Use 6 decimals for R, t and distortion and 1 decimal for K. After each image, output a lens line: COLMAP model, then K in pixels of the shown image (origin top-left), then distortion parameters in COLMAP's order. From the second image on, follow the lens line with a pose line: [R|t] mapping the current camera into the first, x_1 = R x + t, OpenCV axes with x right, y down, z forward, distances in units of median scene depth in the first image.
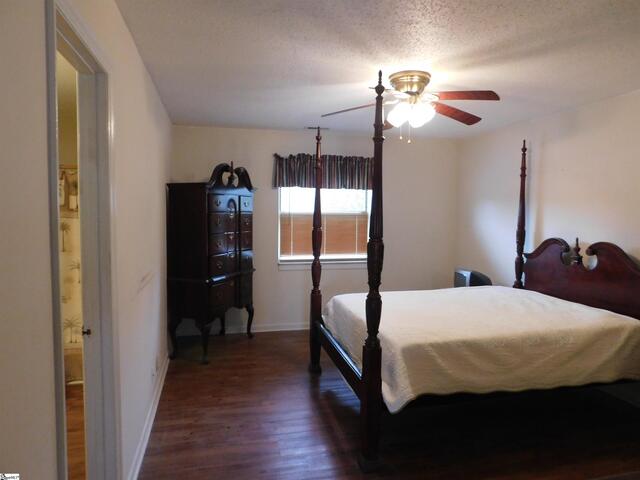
lens RADIAL K [[415.3, 0, 323.7], [0, 415.3, 240.0], [0, 0, 1]] dist [-0.060030, 0.038516]
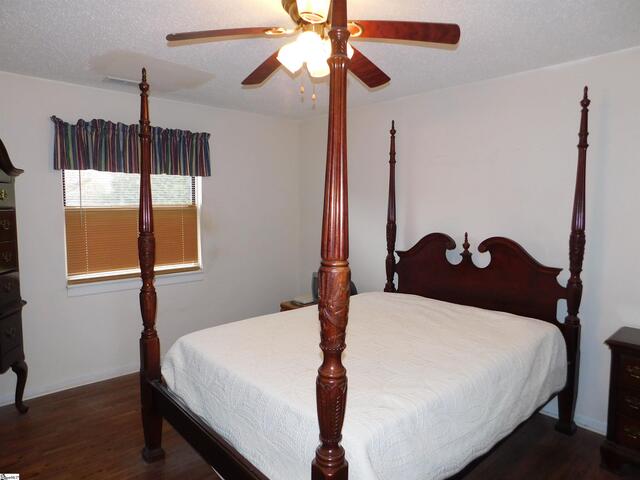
lens RADIAL K [[415.3, 0, 319.4], [0, 415.3, 238.1], [0, 0, 1]] dist [-0.060030, 0.038516]
pose [[0.881730, -0.045298, 0.469575, -0.076801], [0.038973, 0.998971, 0.023188, -0.025247], [-0.470143, -0.002145, 0.882588, 0.337765]]
